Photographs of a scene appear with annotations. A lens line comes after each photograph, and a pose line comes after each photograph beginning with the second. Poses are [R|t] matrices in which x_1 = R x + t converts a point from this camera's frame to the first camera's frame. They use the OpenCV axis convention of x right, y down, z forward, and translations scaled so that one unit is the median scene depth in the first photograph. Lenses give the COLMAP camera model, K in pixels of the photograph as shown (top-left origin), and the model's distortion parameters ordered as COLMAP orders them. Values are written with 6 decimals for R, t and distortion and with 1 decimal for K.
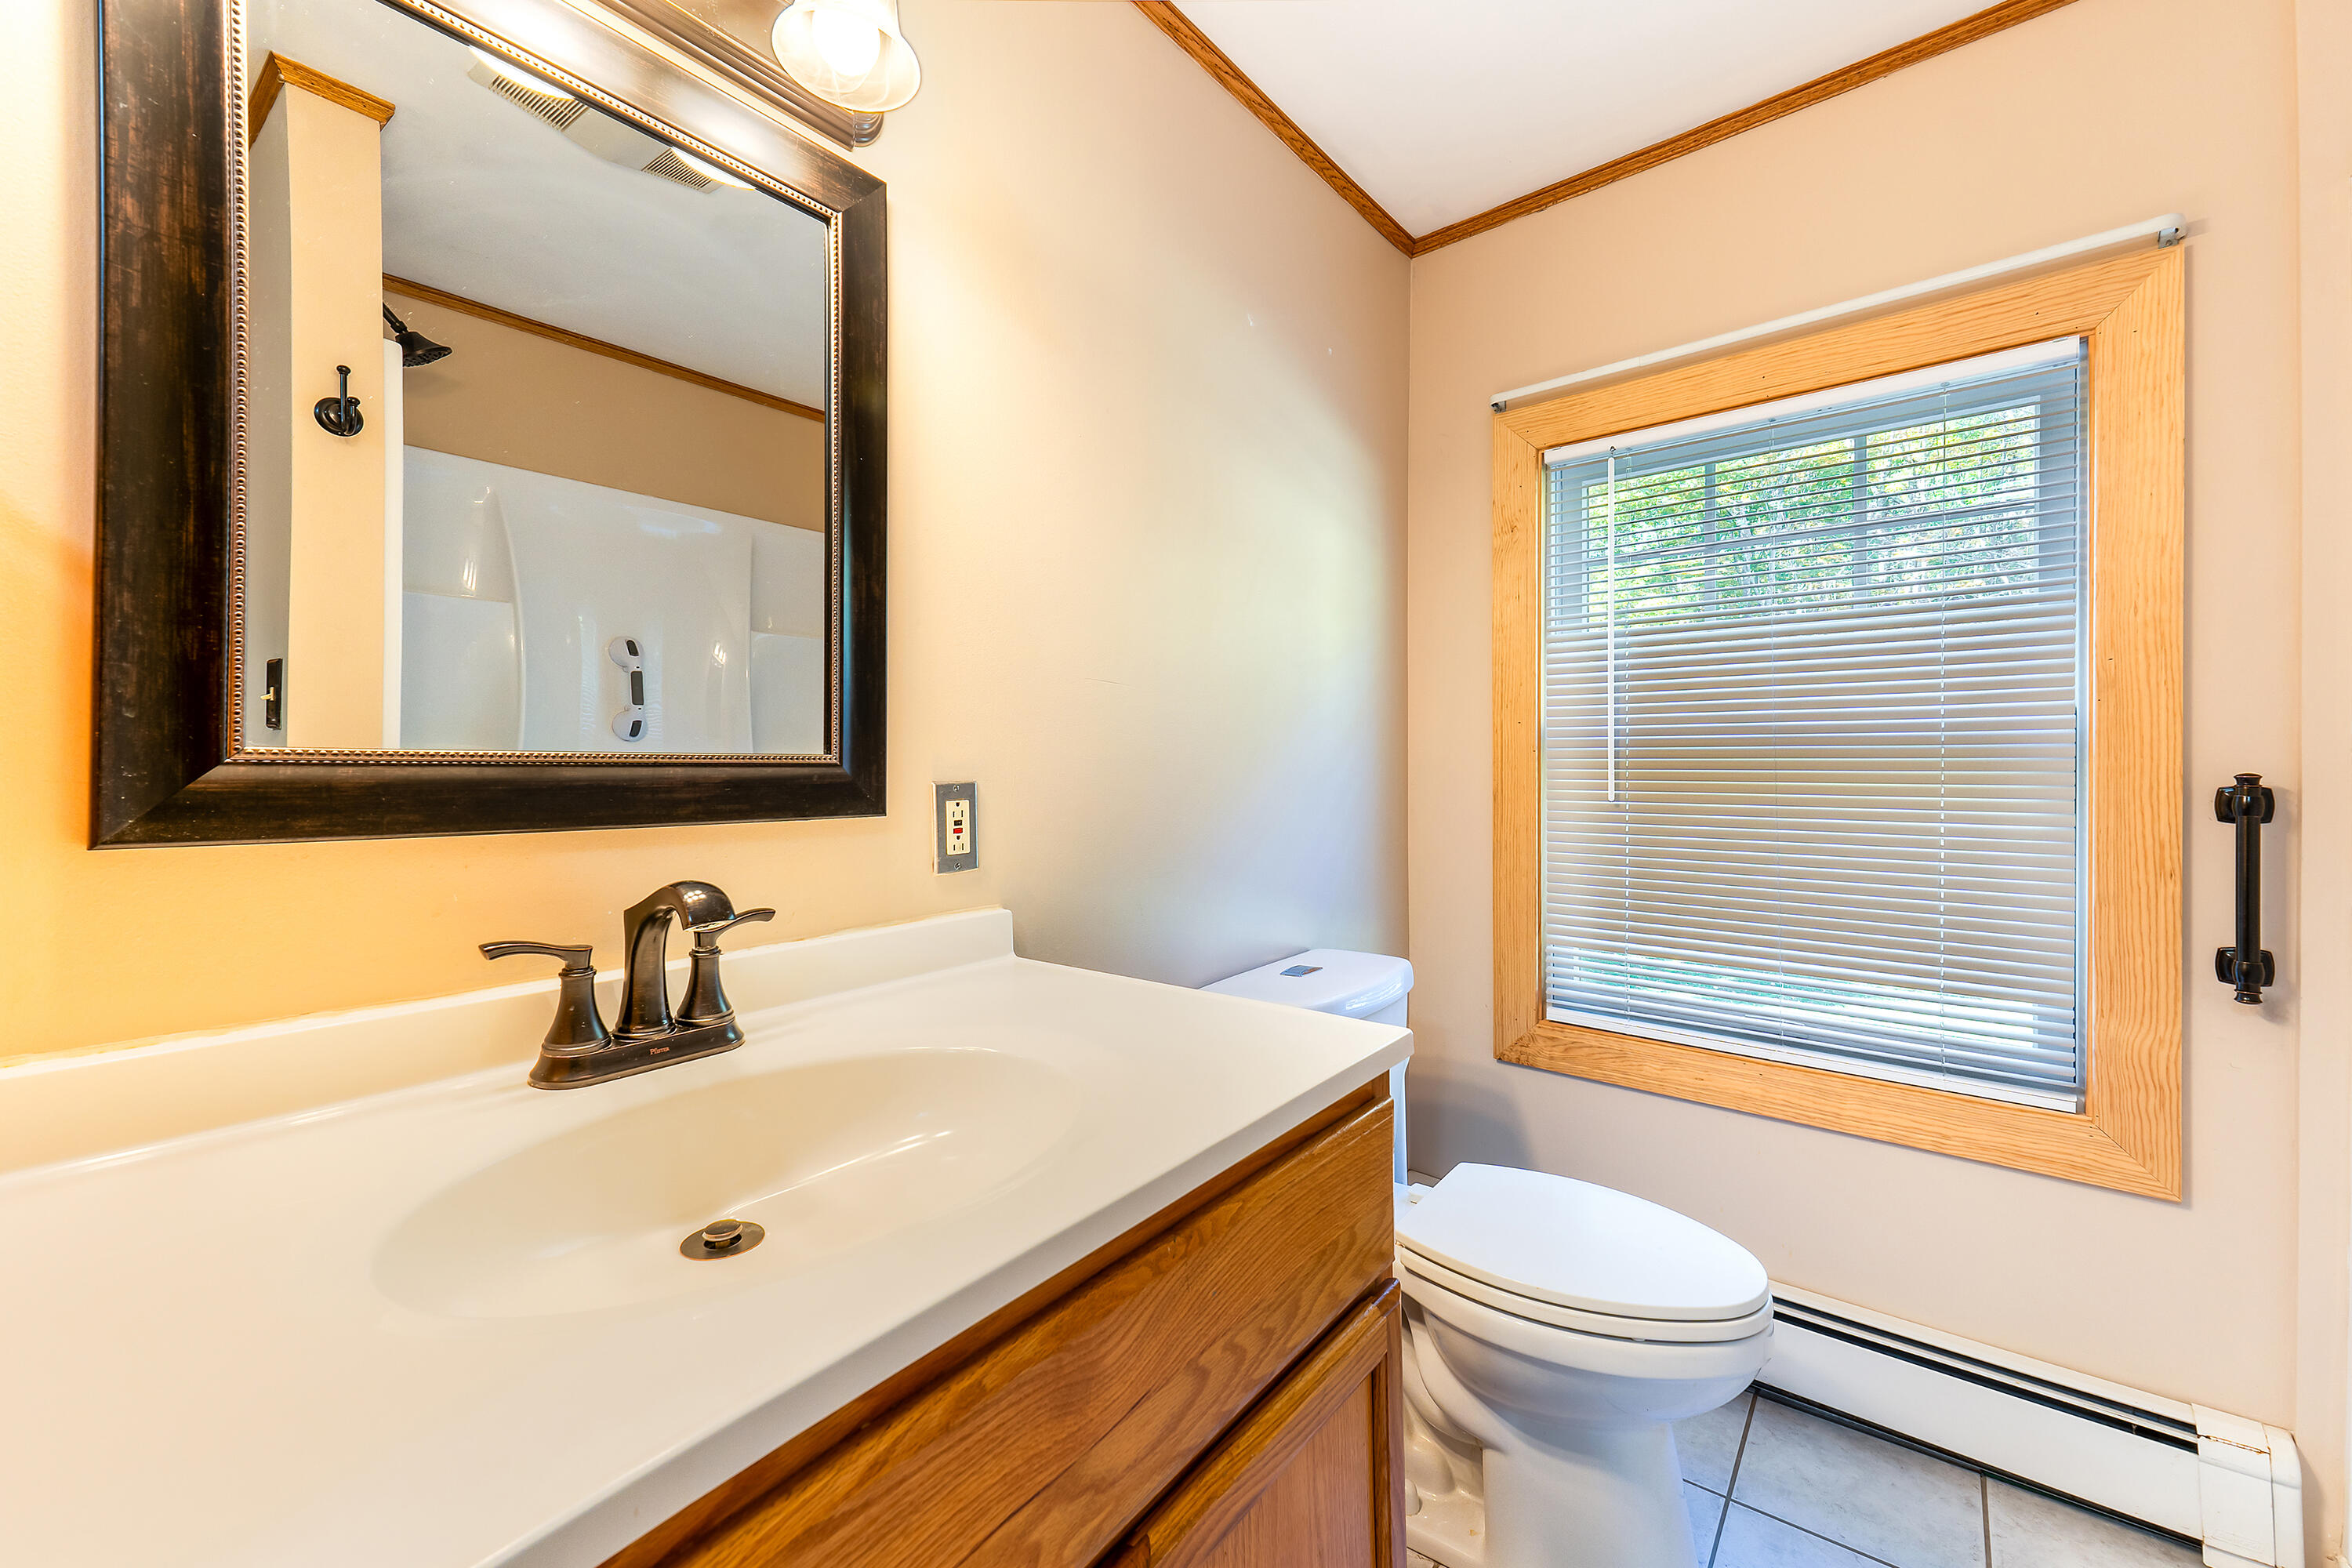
lens RADIAL K [[919.5, 0, 1167.4], [0, 919.5, 758.2], [0, 0, 1]] dist [-0.000600, -0.000355]
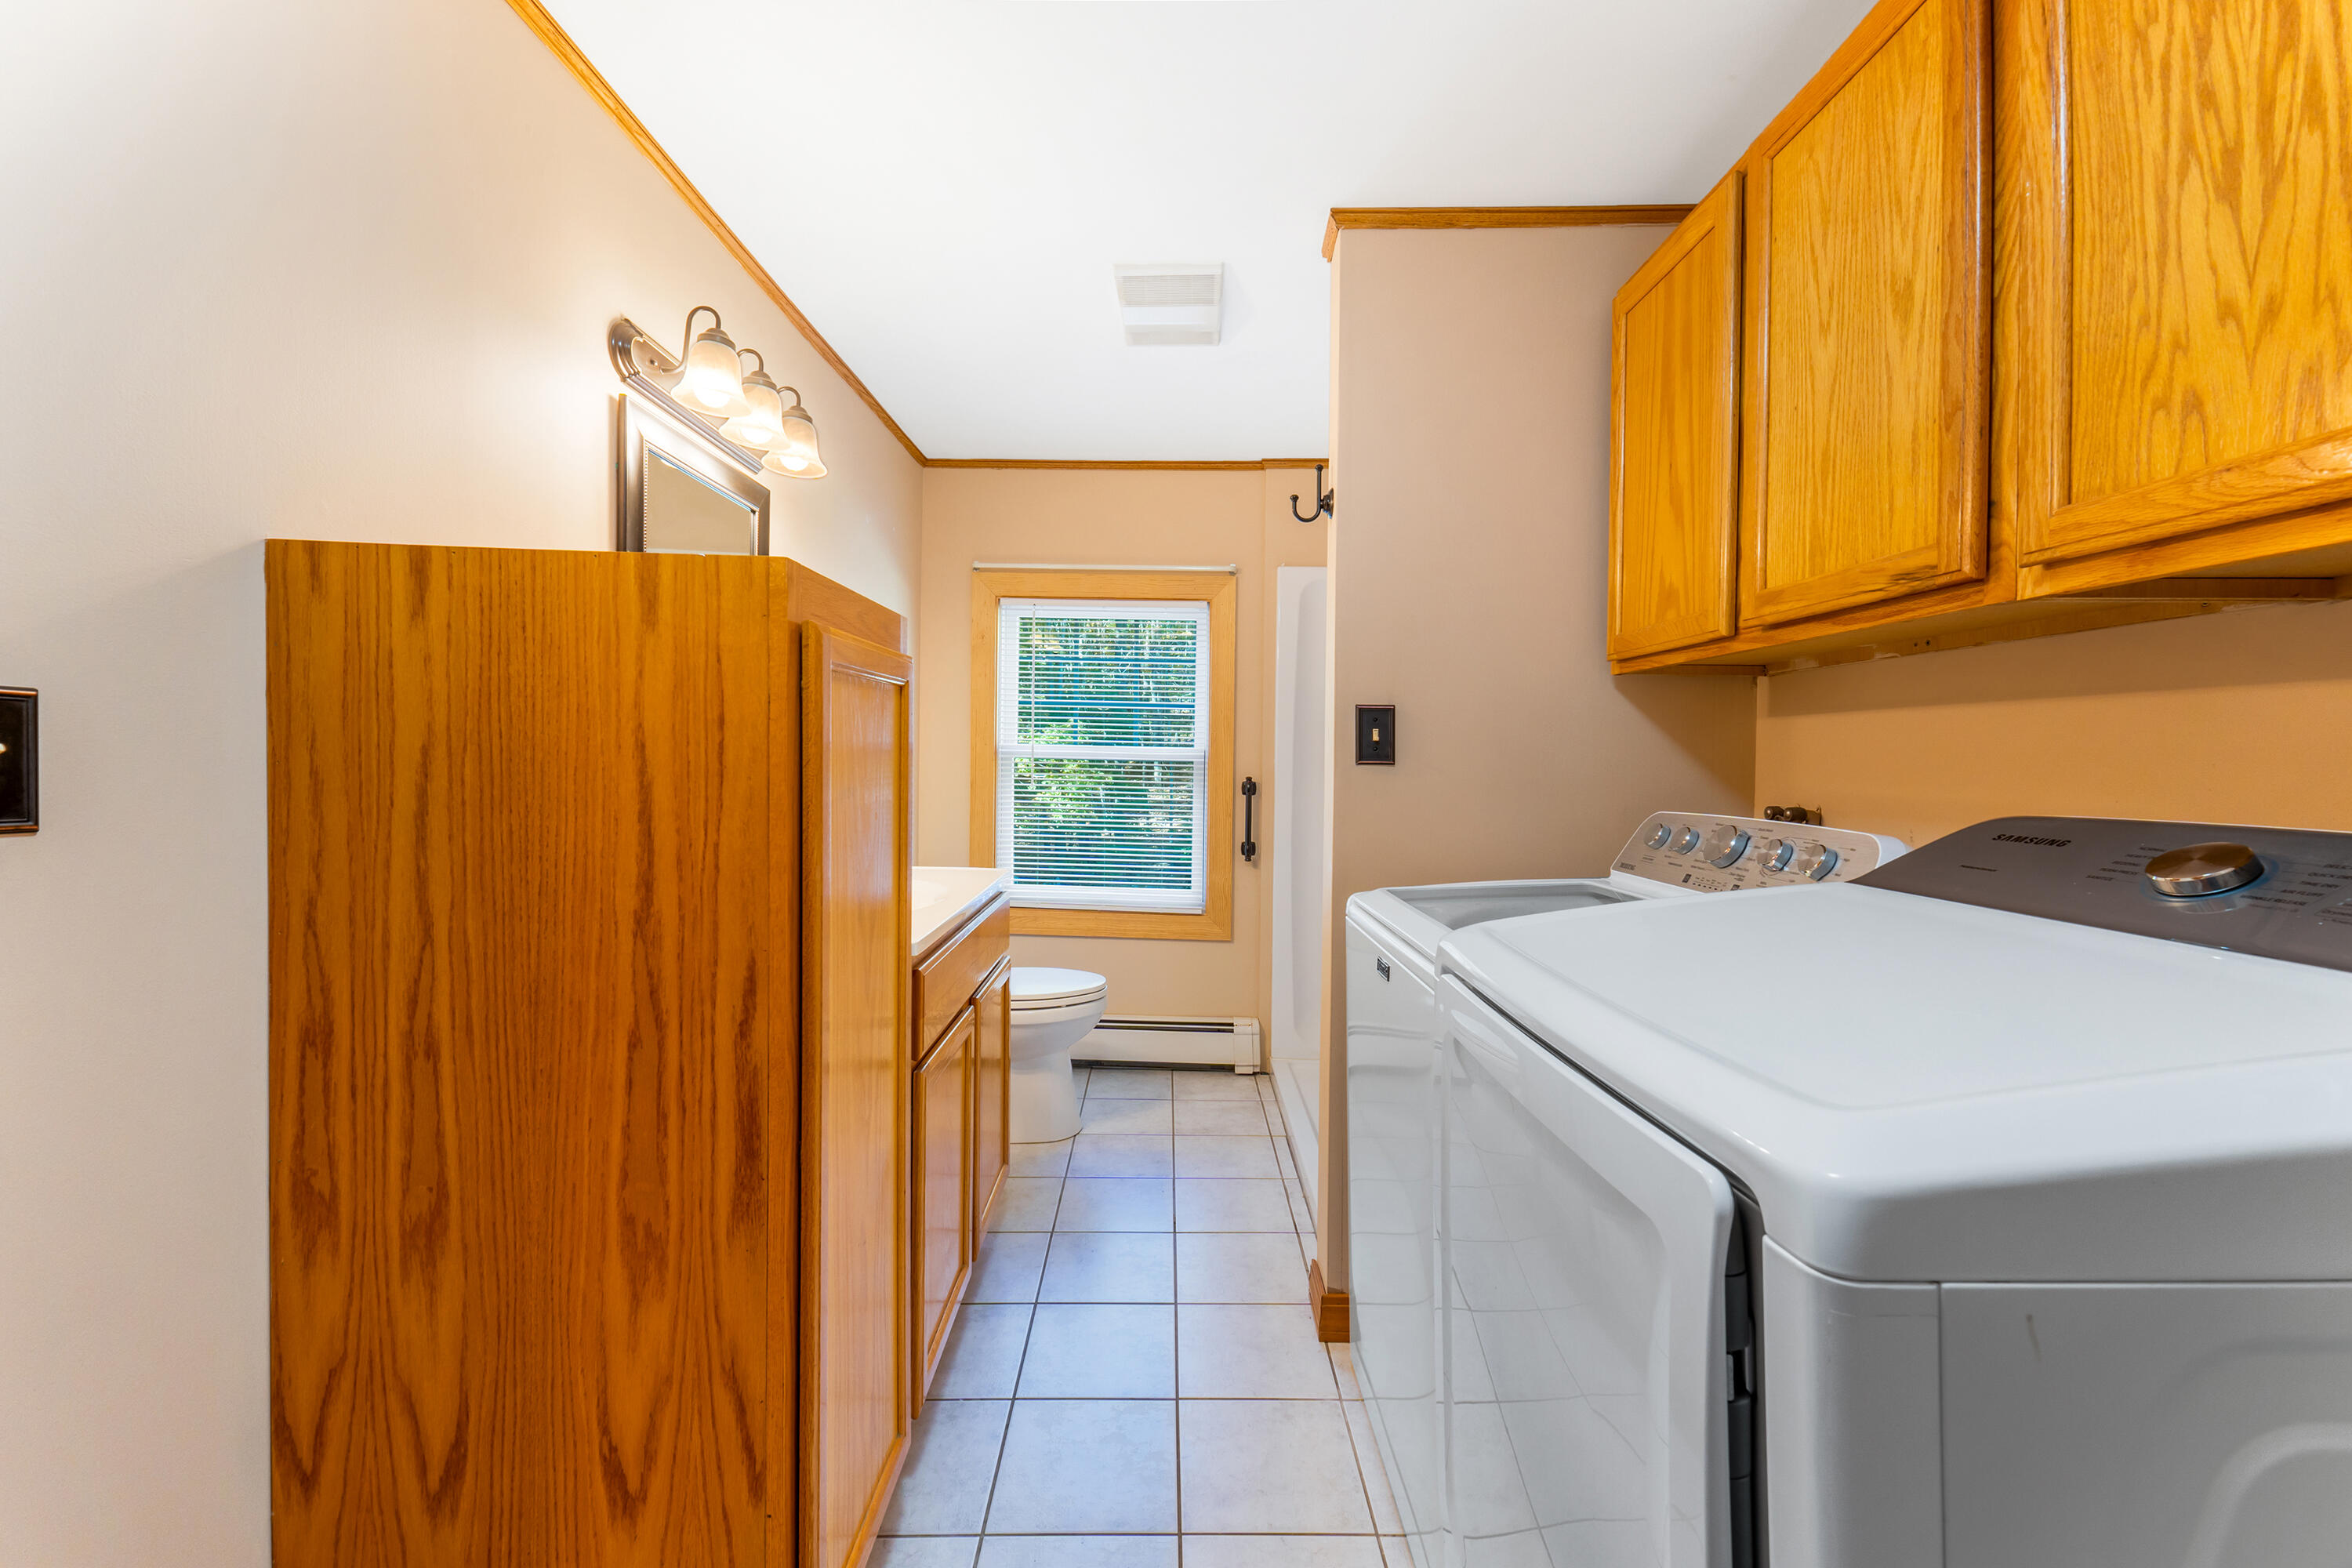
lens RADIAL K [[1000.0, 0, 1170.1], [0, 1000.0, 771.8], [0, 0, 1]] dist [0.053115, -0.011562]
pose [[0.766413, 0.004176, 0.642334, -0.885417], [-0.012787, 0.999880, 0.008757, -0.020623], [-0.642221, -0.014925, 0.766374, -1.095697]]
